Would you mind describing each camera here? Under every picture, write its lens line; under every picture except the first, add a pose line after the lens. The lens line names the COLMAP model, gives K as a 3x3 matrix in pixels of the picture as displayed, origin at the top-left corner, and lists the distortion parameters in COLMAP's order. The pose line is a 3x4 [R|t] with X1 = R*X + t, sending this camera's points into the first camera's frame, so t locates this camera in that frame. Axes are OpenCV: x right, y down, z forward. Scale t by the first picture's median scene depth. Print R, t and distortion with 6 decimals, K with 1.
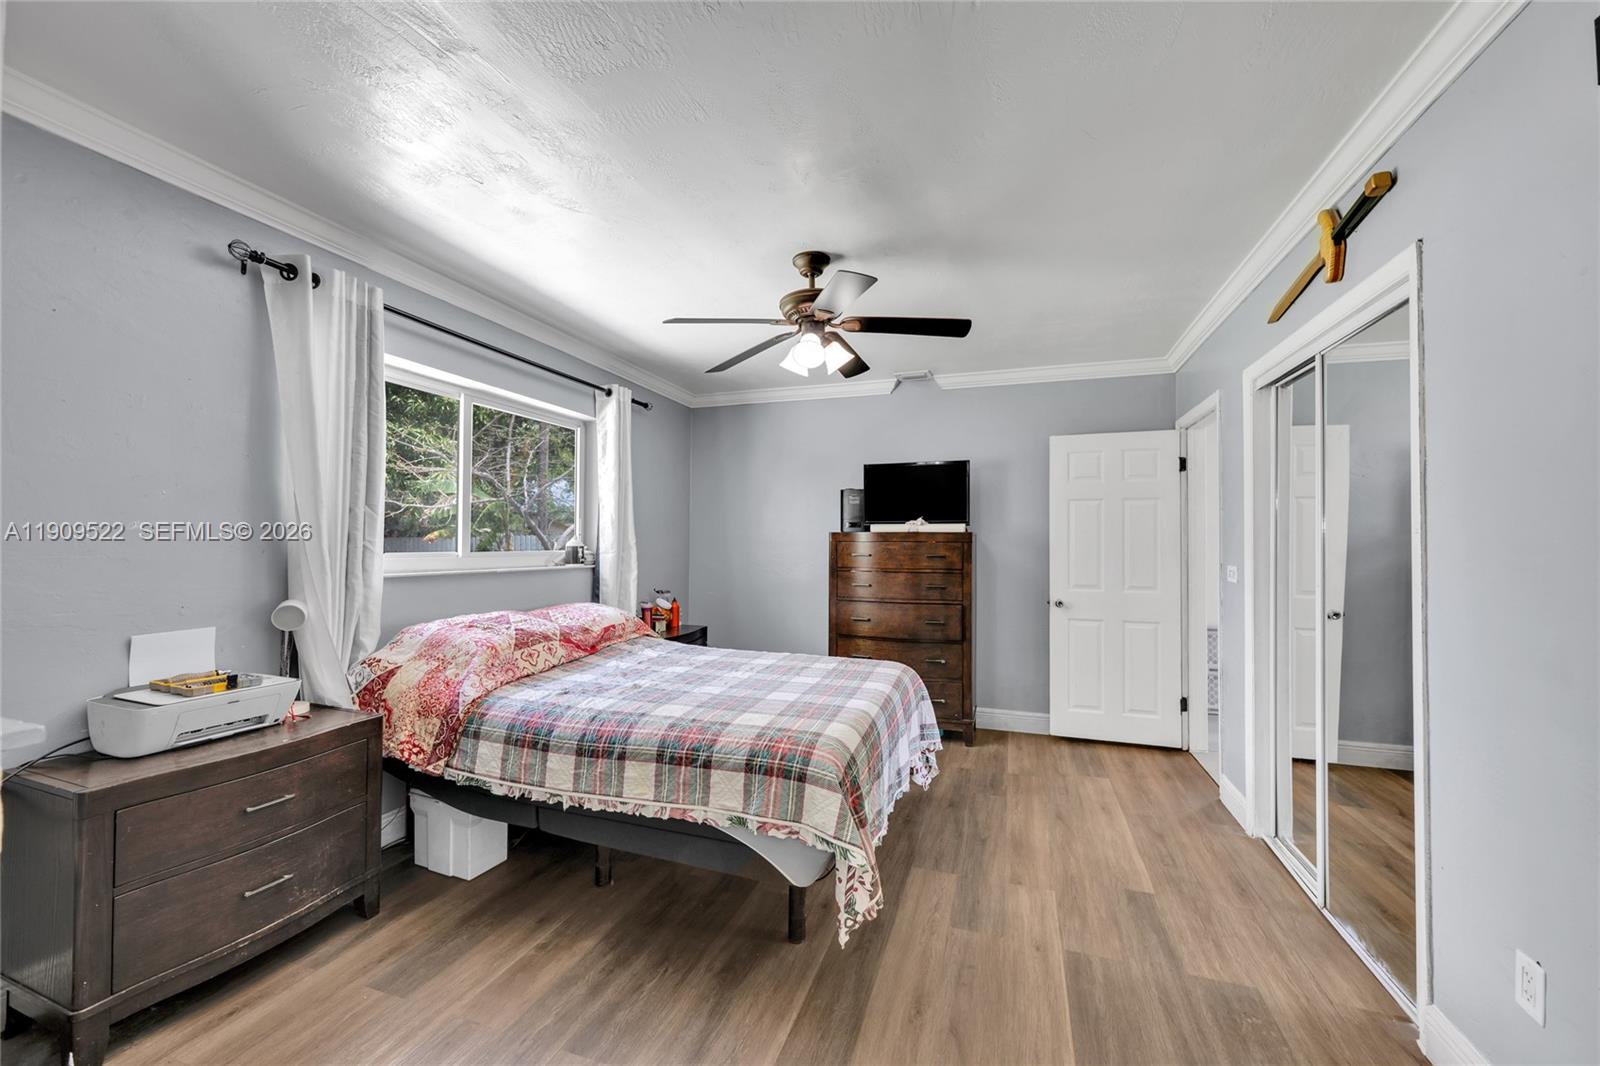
lens RADIAL K [[625.5, 0, 795.2], [0, 625.5, 534.8], [0, 0, 1]] dist [-0.008163, 0.001027]
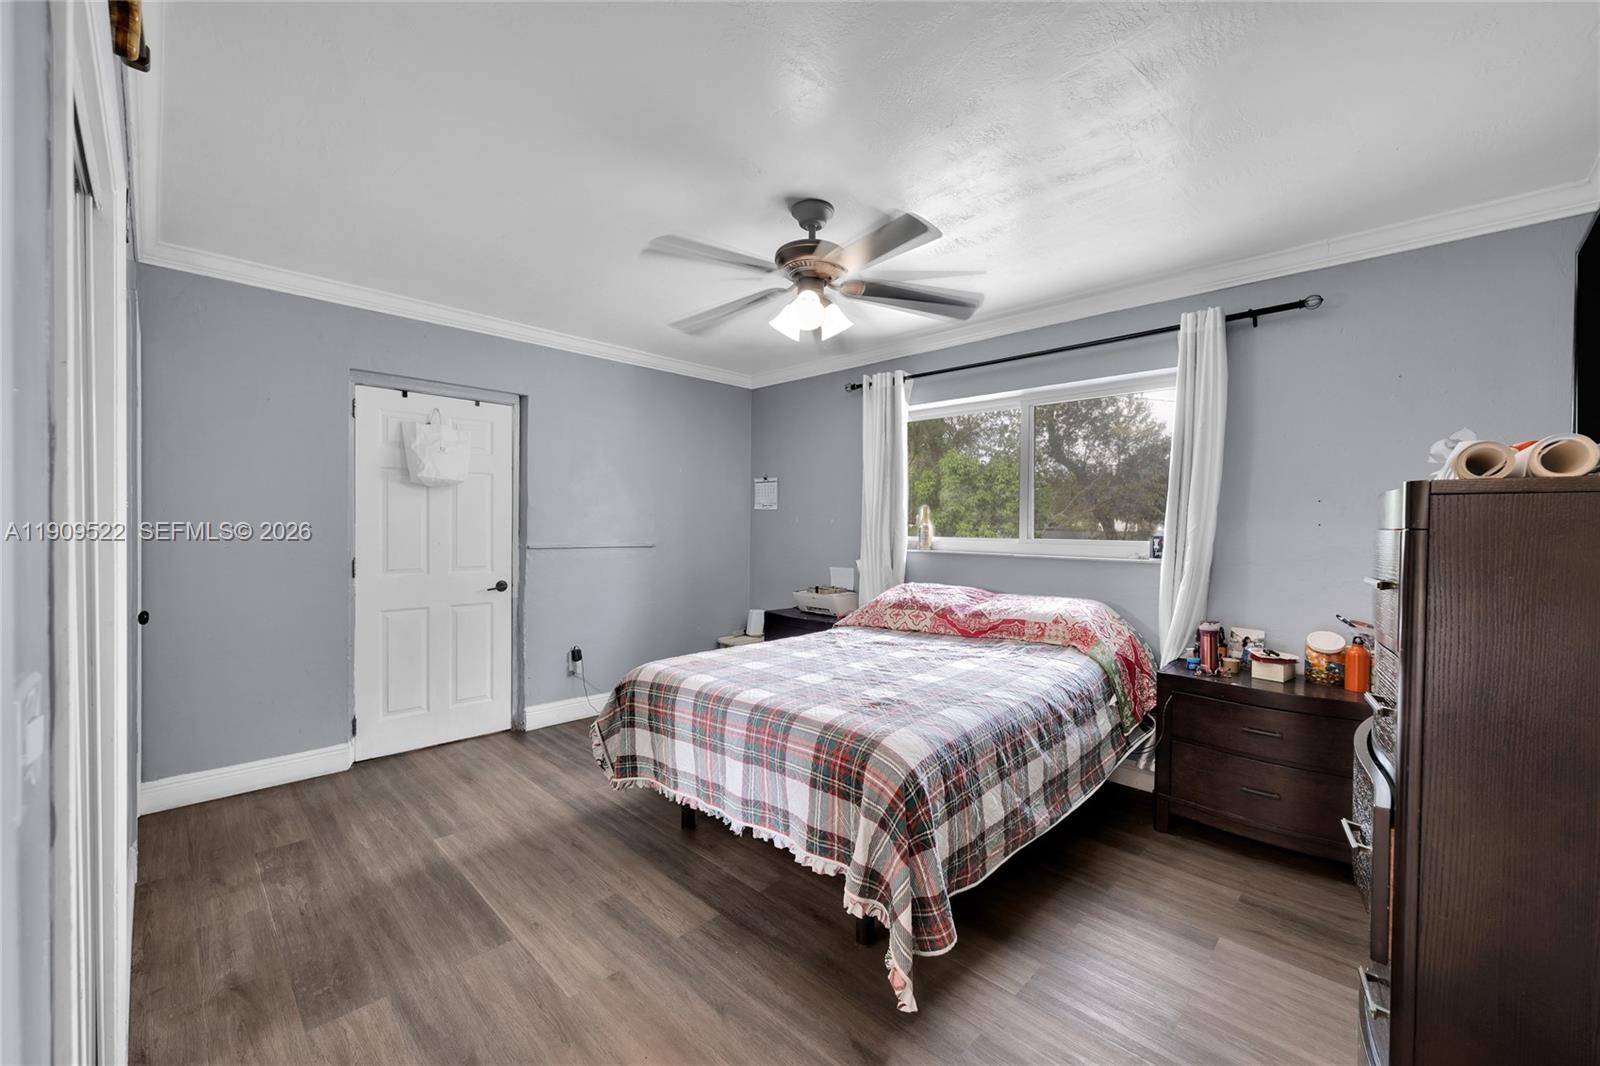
lens RADIAL K [[625.5, 0, 798.6], [0, 625.5, 534.7], [0, 0, 1]] dist [-0.008163, 0.001027]
pose [[-0.422834, 0.004436, -0.906196, 1.092421], [0.001184, 0.999990, 0.004343, 0.024190], [0.906206, 0.000764, -0.422835, 1.761137]]
